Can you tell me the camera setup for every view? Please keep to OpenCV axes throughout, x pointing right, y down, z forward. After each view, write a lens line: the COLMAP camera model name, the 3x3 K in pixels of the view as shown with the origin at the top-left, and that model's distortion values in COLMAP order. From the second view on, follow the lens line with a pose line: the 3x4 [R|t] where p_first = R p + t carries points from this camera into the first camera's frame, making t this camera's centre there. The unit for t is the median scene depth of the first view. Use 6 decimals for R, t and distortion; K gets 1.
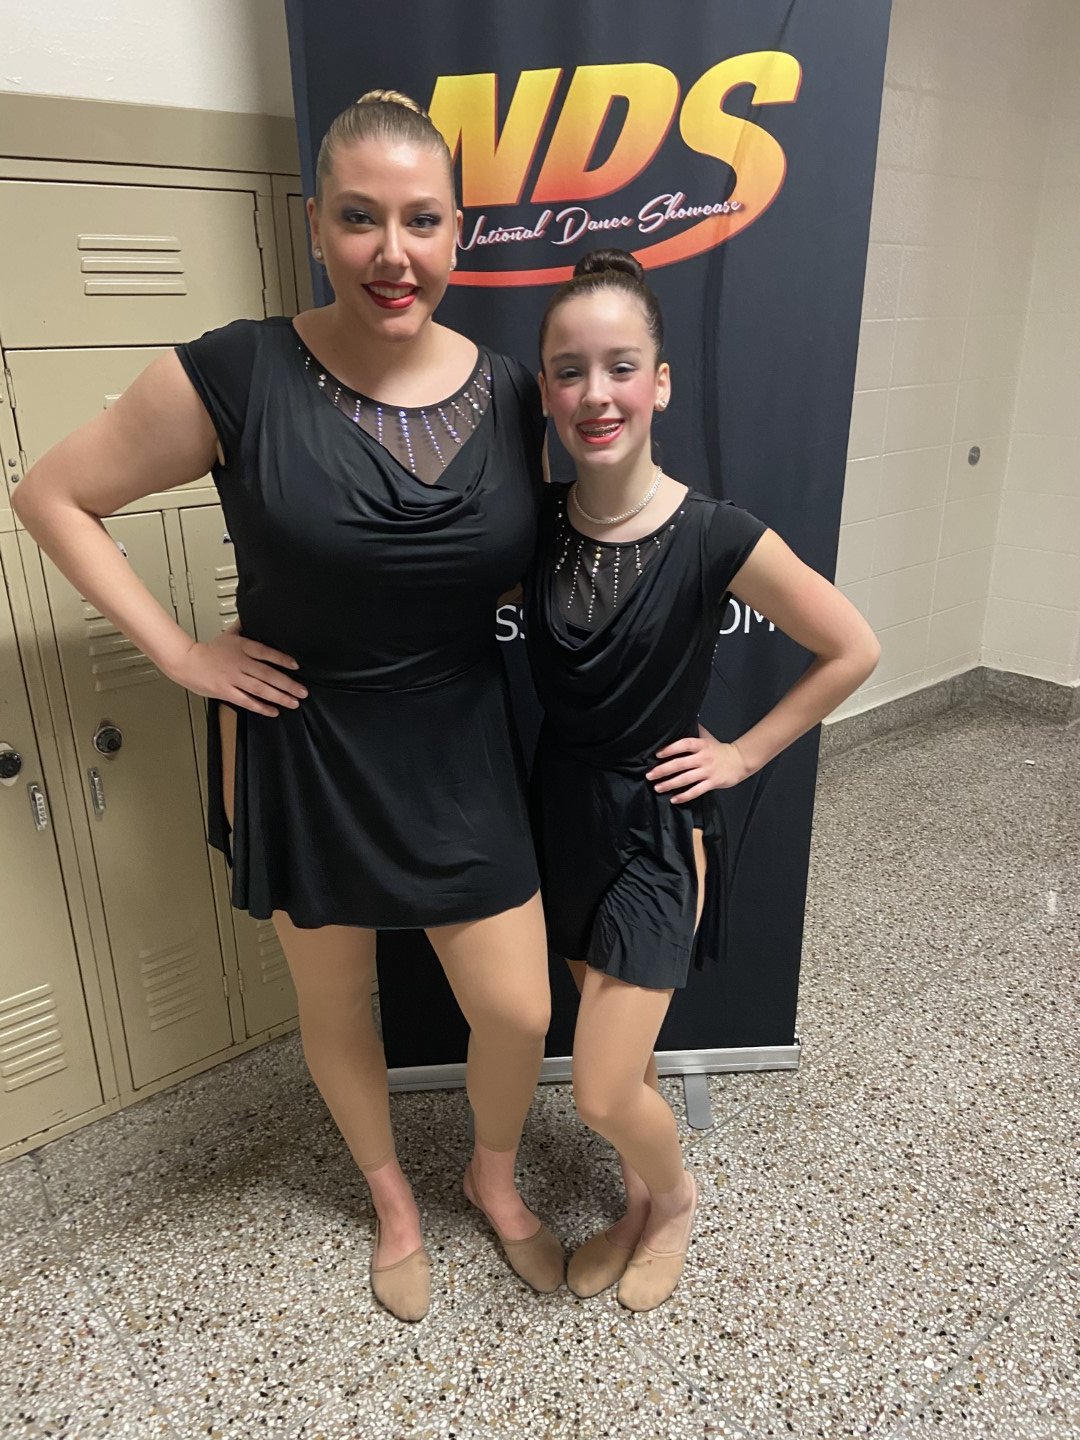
lens RADIAL K [[1099.3, 0, 535.2], [0, 1099.3, 728.0], [0, 0, 1]] dist [0.101182, -0.136327]
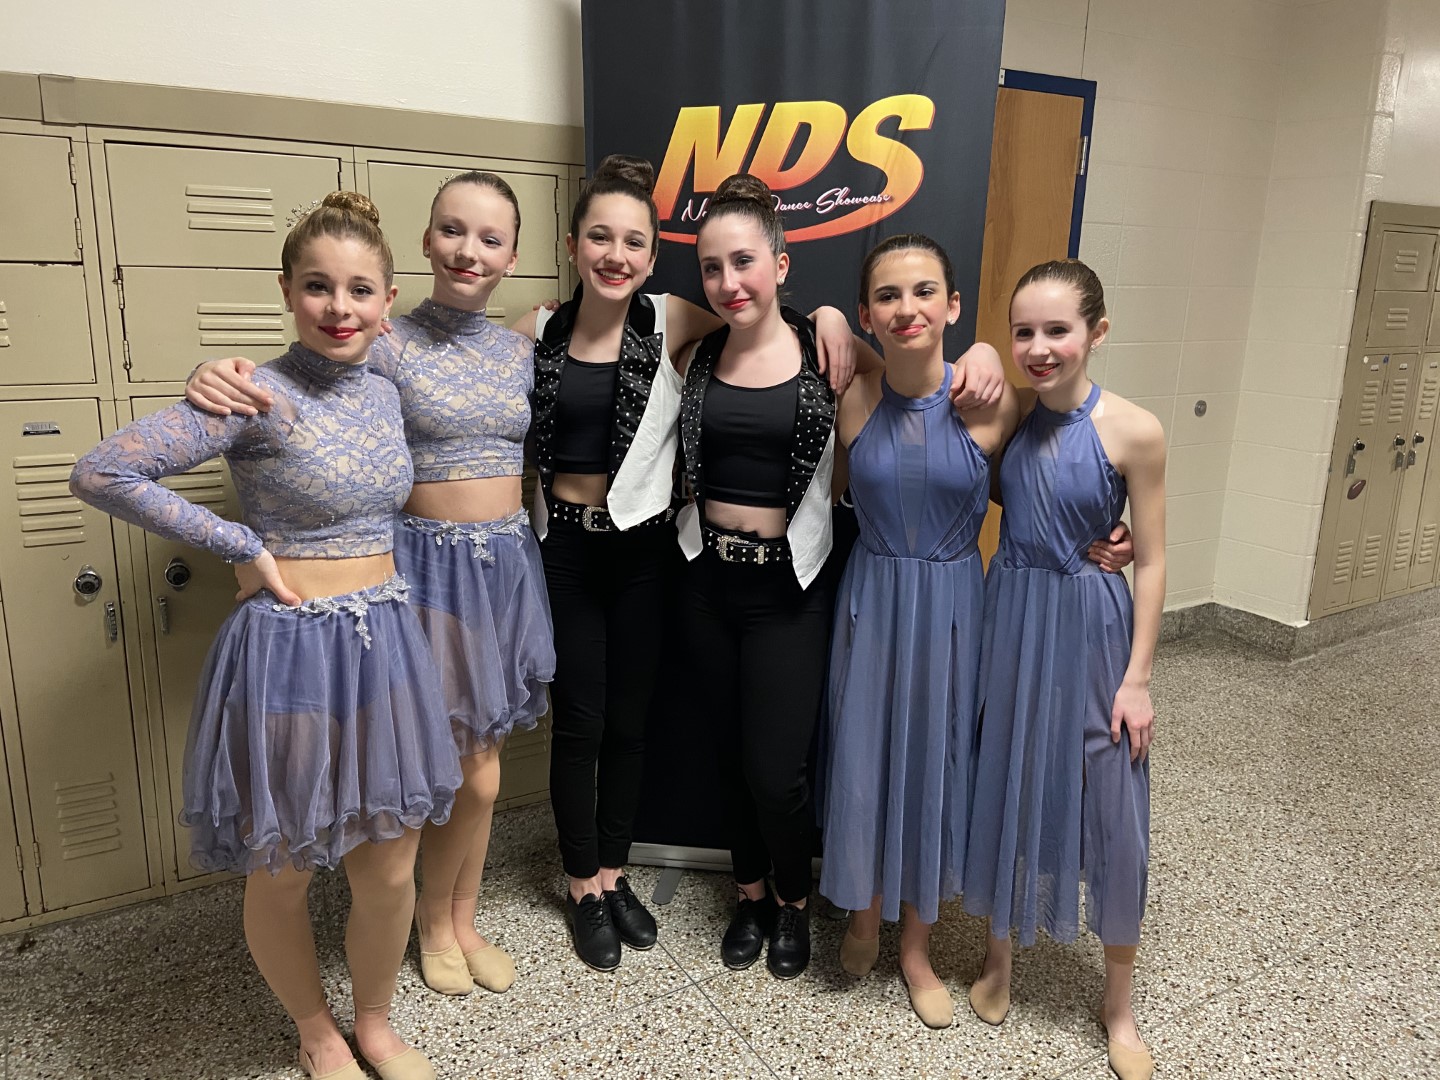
lens RADIAL K [[1099.3, 0, 710.5], [0, 1099.3, 523.6], [0, 0, 1]] dist [0.101182, -0.136327]
pose [[0.986893, 0.075788, -0.142469, 0.176408], [-0.093766, 0.987838, -0.124033, 0.117588], [0.131336, 0.135766, 0.981997, -0.308348]]
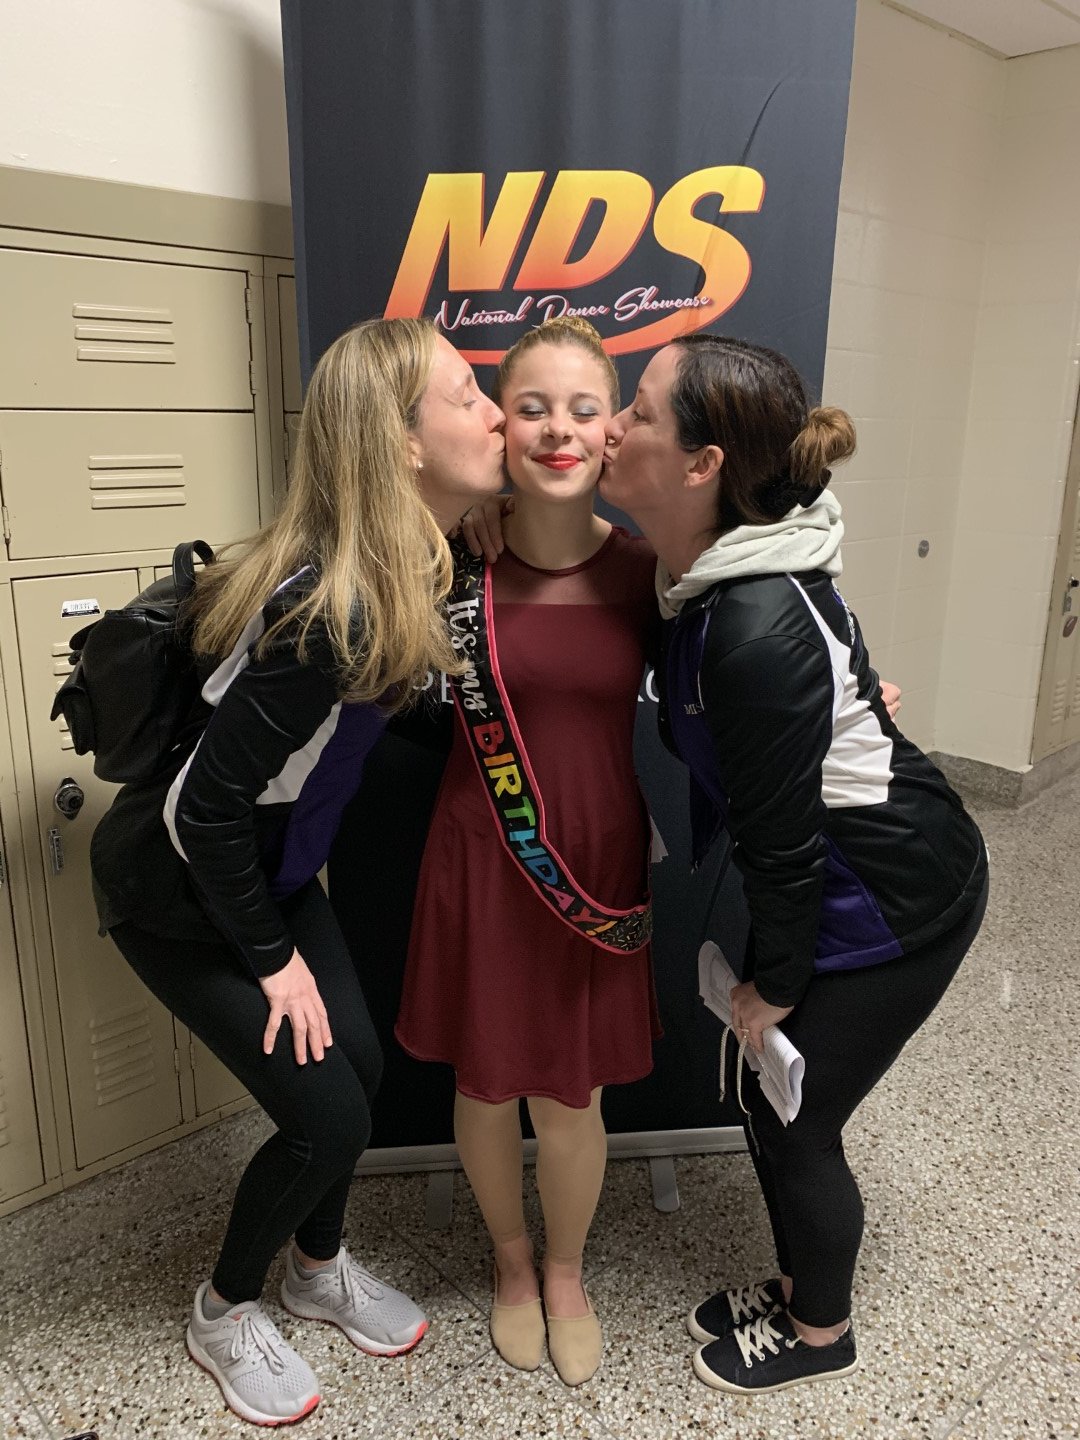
lens RADIAL K [[1120.2, 0, 552.3], [0, 1120.2, 701.6], [0, 0, 1]] dist [-0.008870, 0.006376]
pose [[0.998368, 0.018980, 0.053857, -0.015185], [-0.013375, 0.994635, -0.102578, 0.022690], [-0.055515, 0.101690, 0.993266, -0.011669]]
